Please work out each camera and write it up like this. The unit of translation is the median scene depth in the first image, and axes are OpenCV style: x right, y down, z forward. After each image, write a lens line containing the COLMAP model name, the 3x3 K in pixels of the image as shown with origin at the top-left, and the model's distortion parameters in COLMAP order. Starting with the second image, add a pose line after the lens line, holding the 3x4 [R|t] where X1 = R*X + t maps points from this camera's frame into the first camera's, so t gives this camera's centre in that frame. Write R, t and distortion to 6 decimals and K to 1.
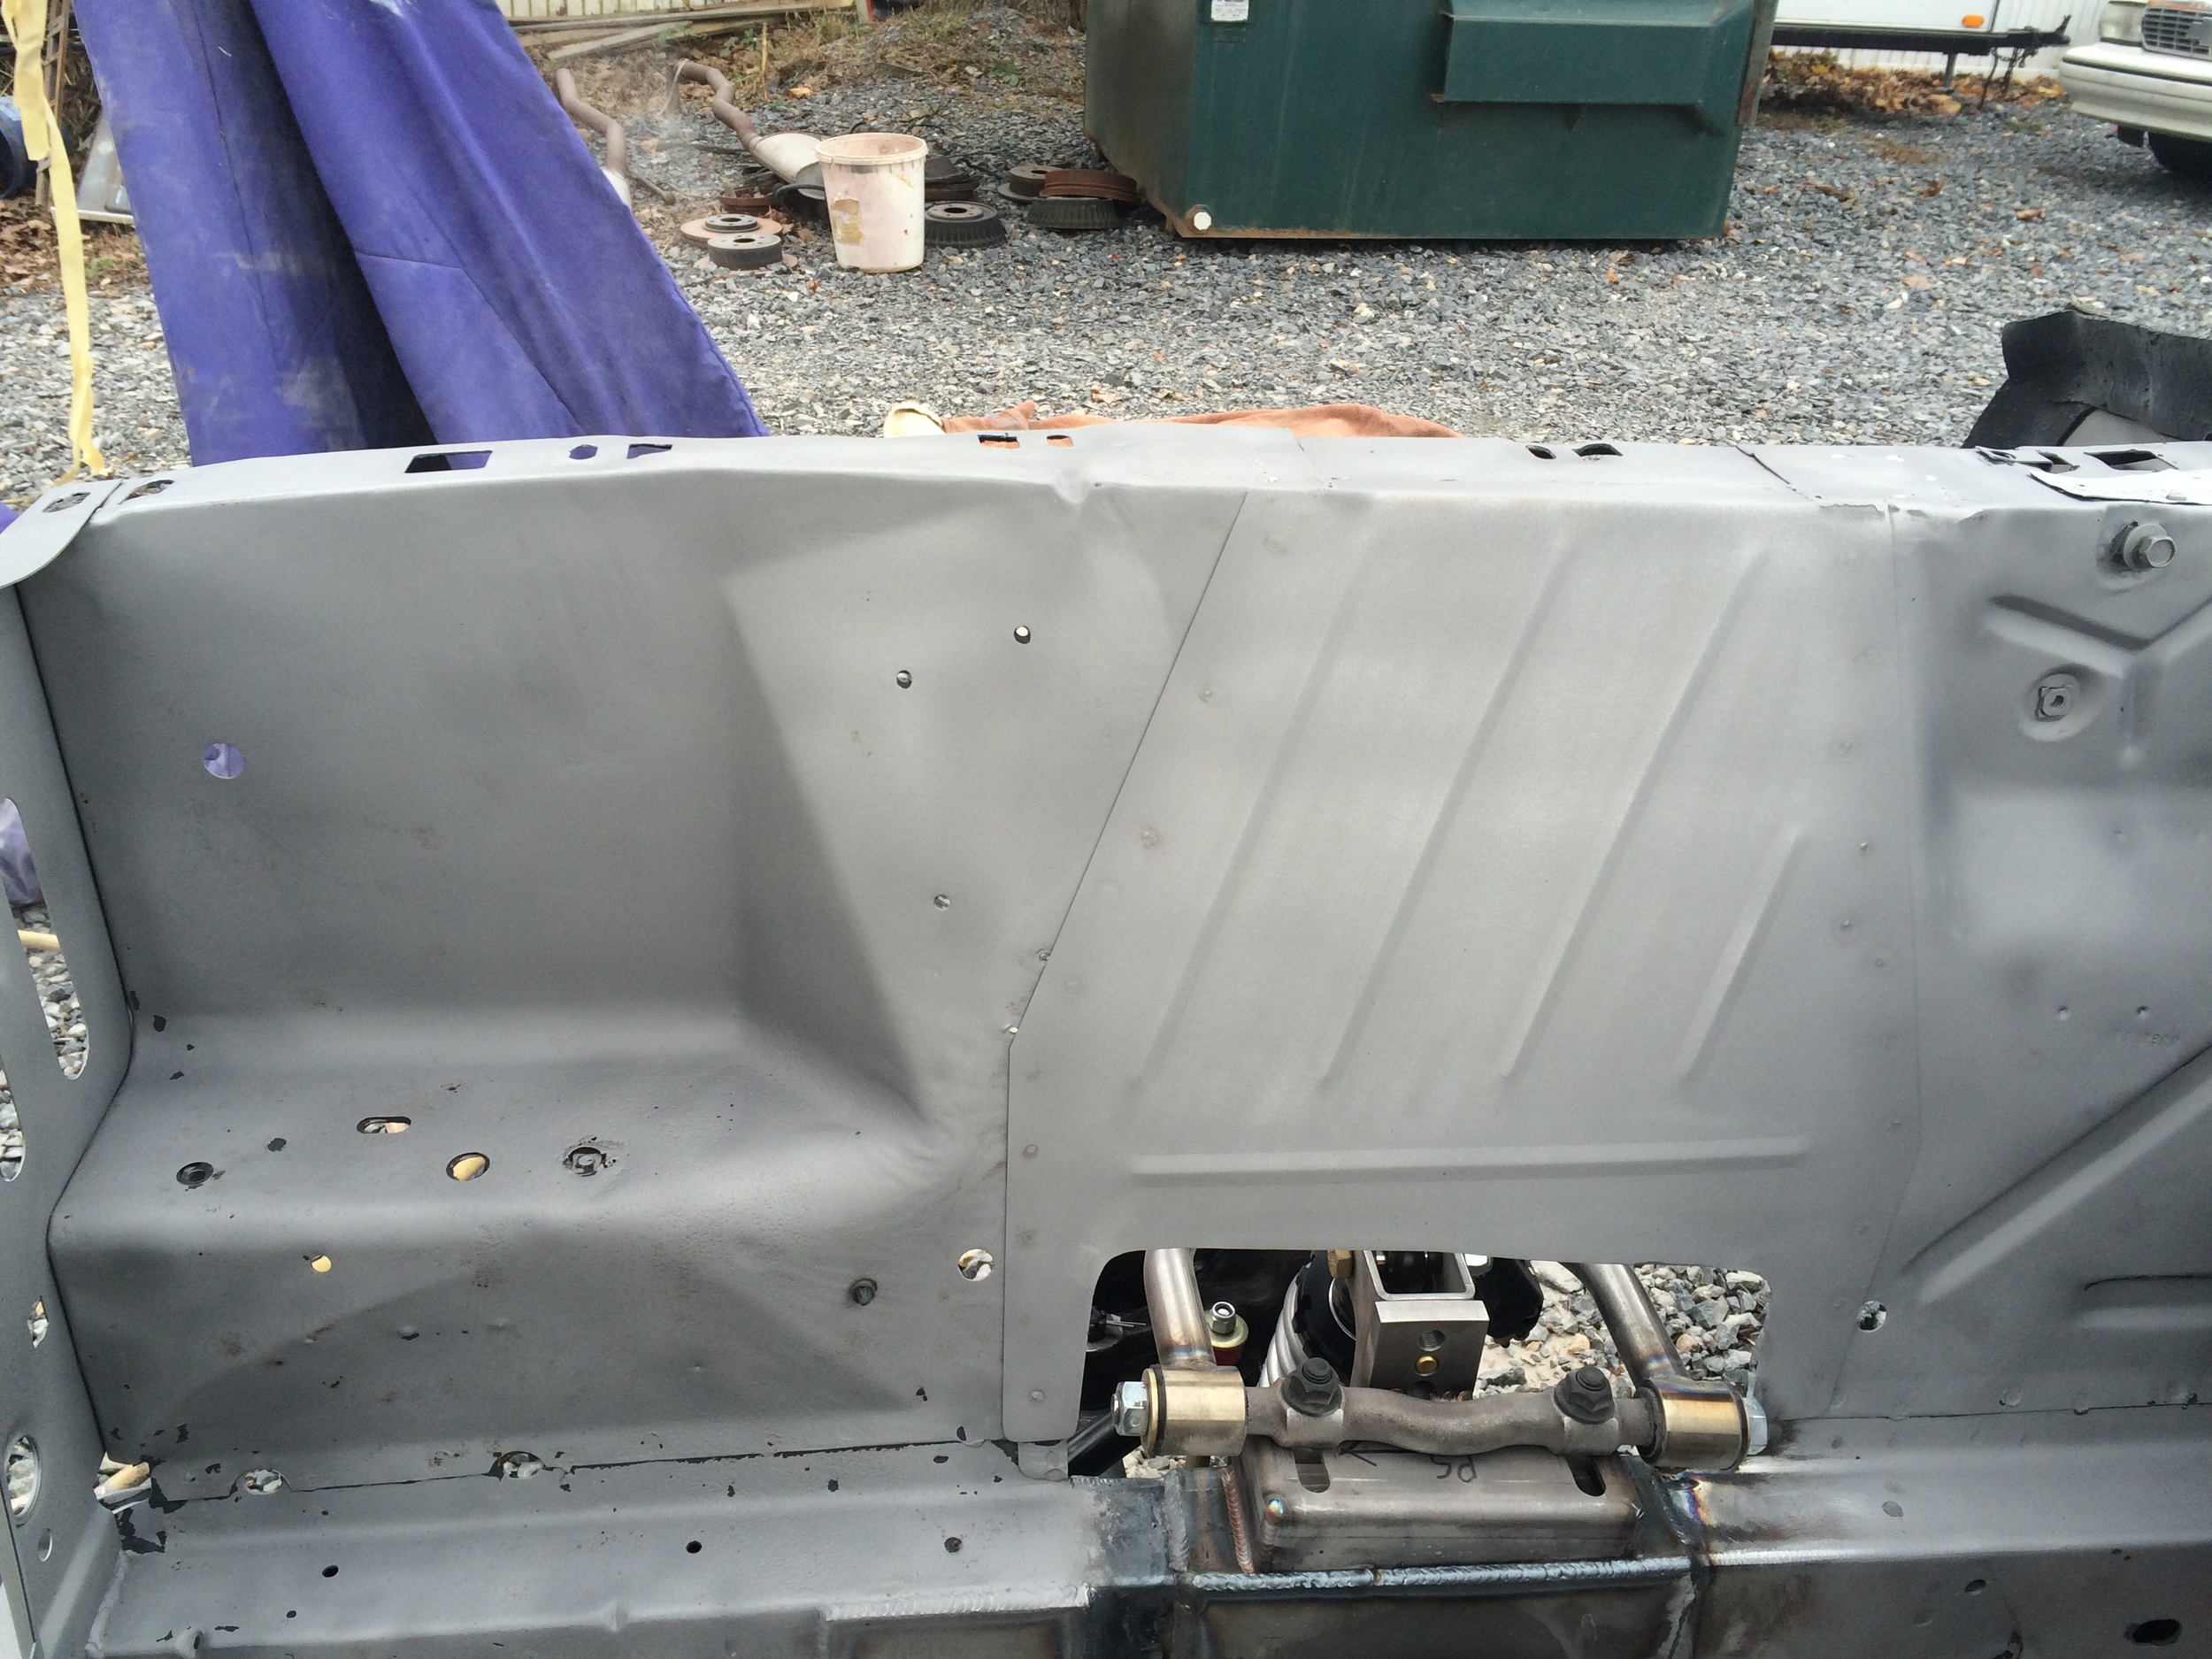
lens RADIAL K [[1872.6, 0, 1103.5], [0, 1872.6, 828.1], [0, 0, 1]] dist [0.060701, -0.005715]
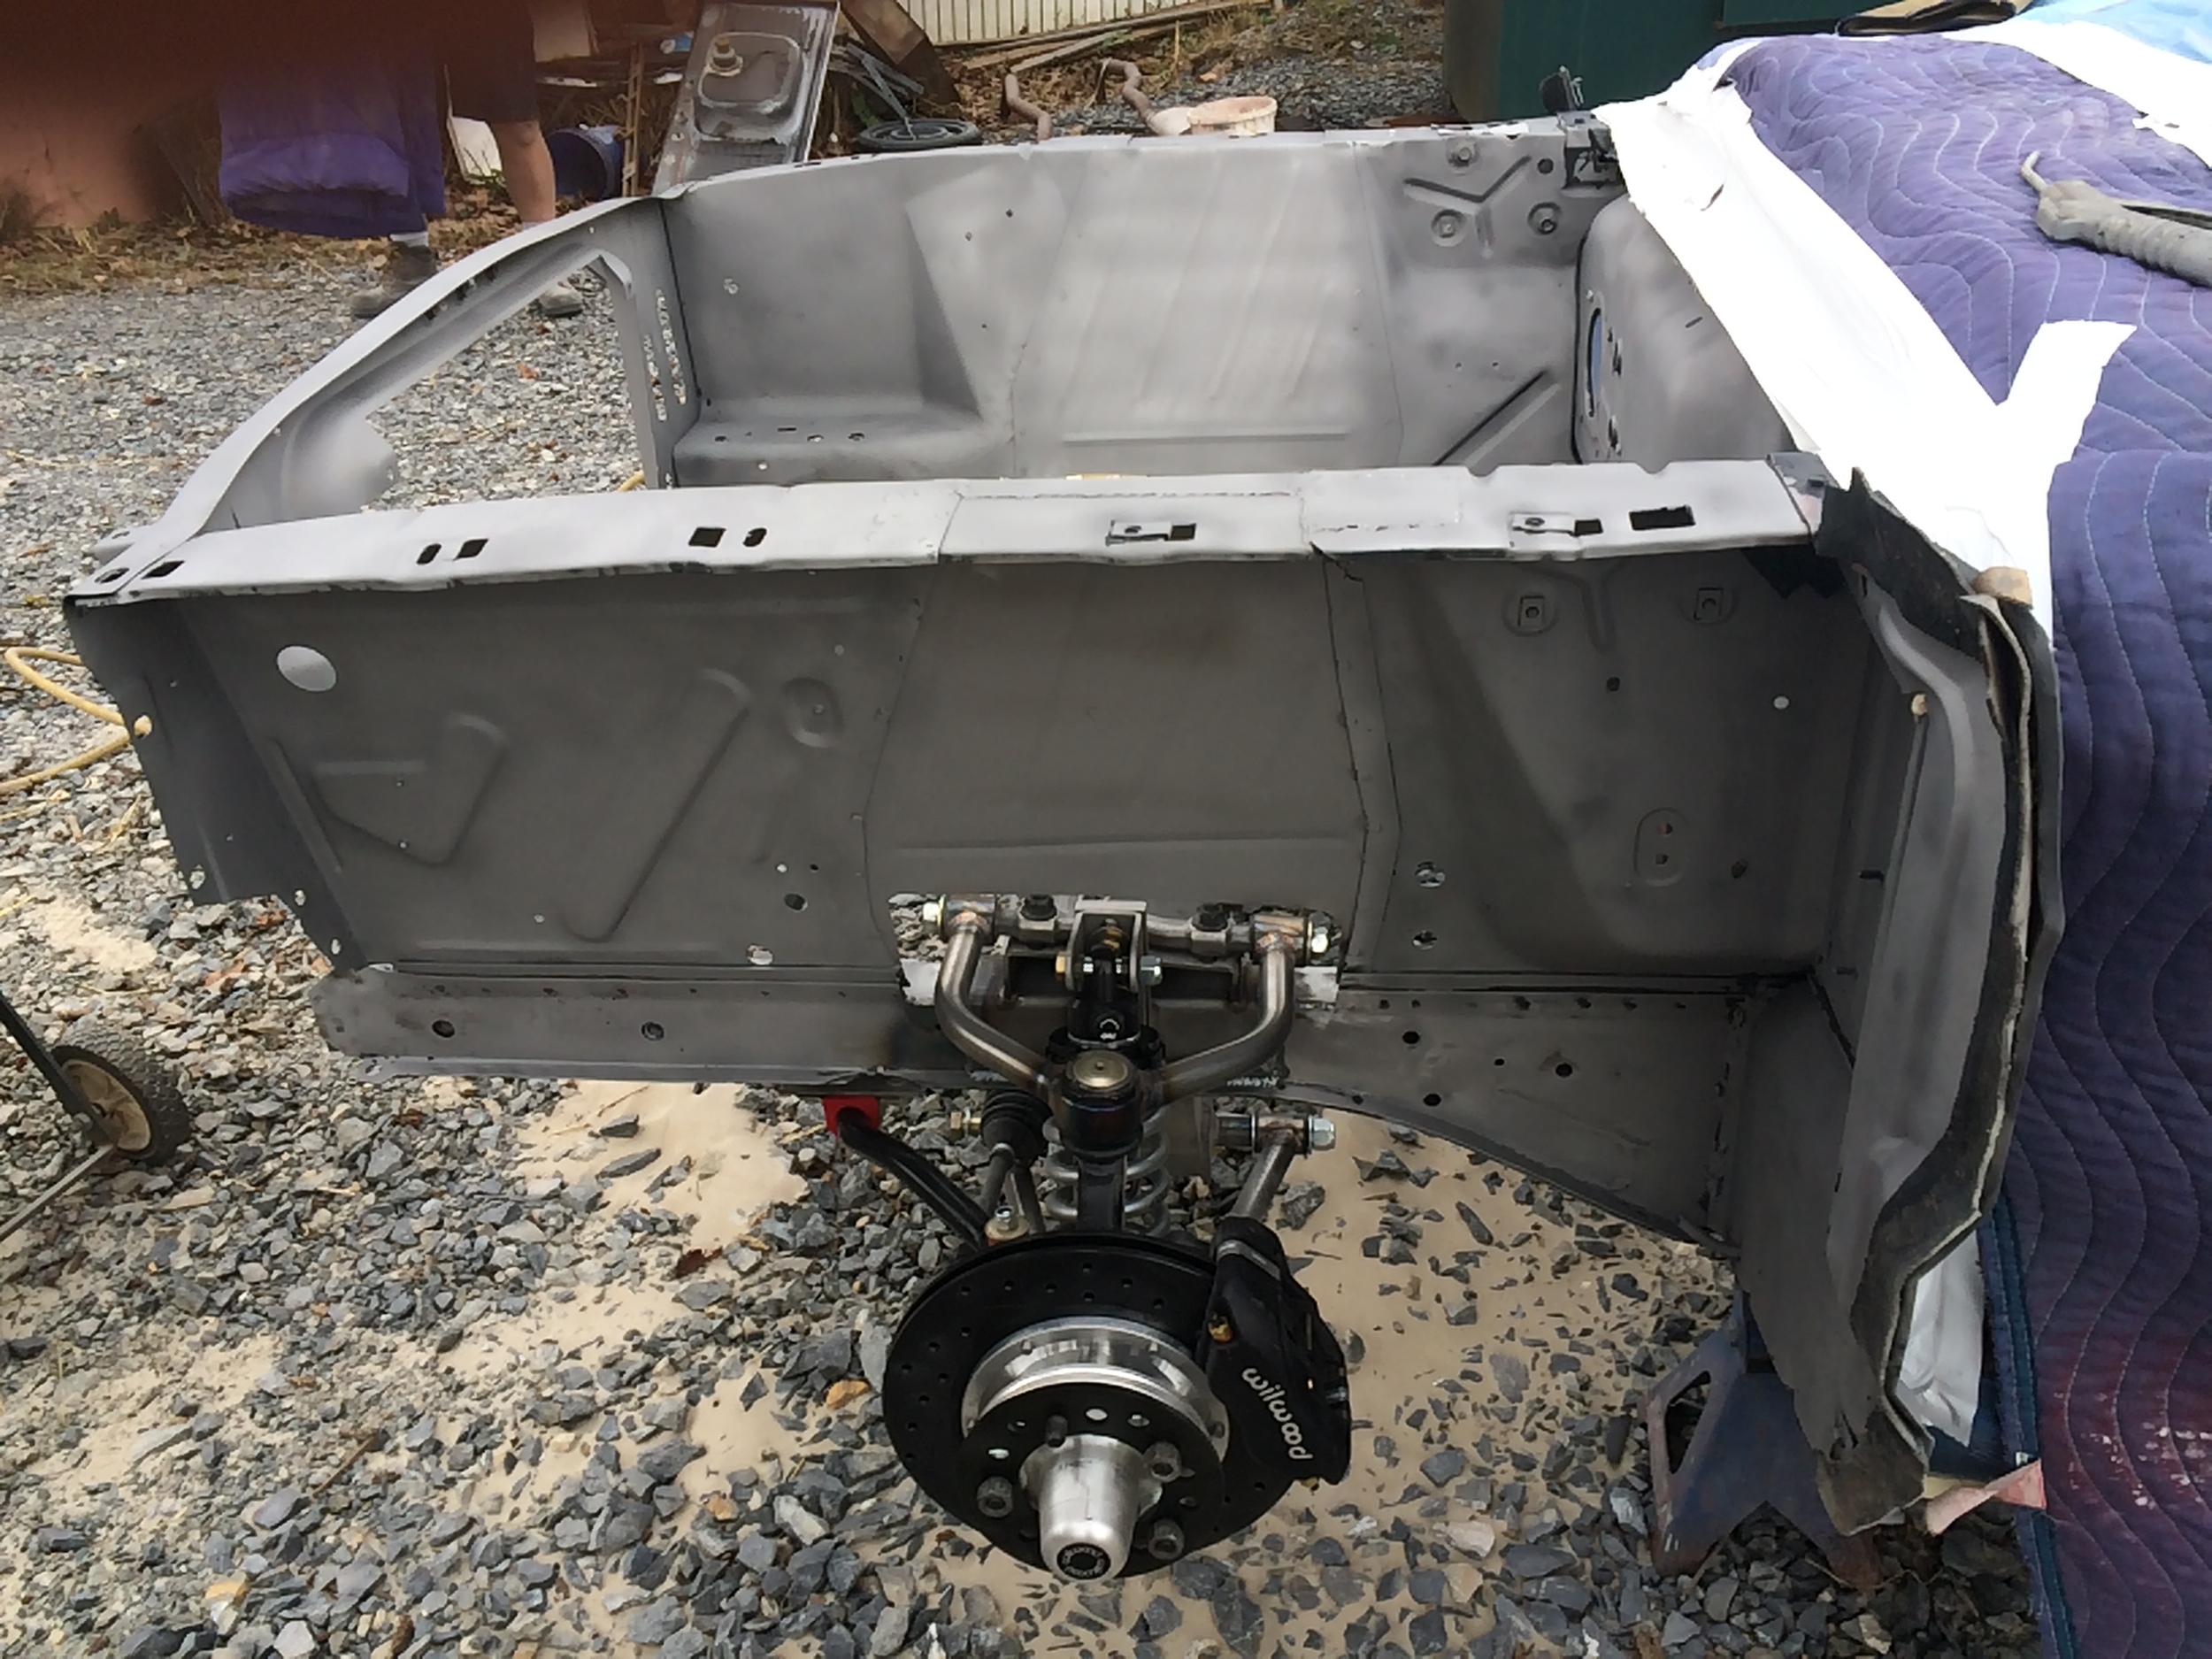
lens RADIAL K [[1872.6, 0, 1109.9], [0, 1872.6, 828.6], [0, 0, 1]] dist [0.060701, -0.005715]
pose [[0.969645, 0.012912, -0.244176, 0.077765], [-0.012585, 0.999917, 0.002896, 0.077820], [0.244193, 0.000265, 0.969727, -0.157694]]
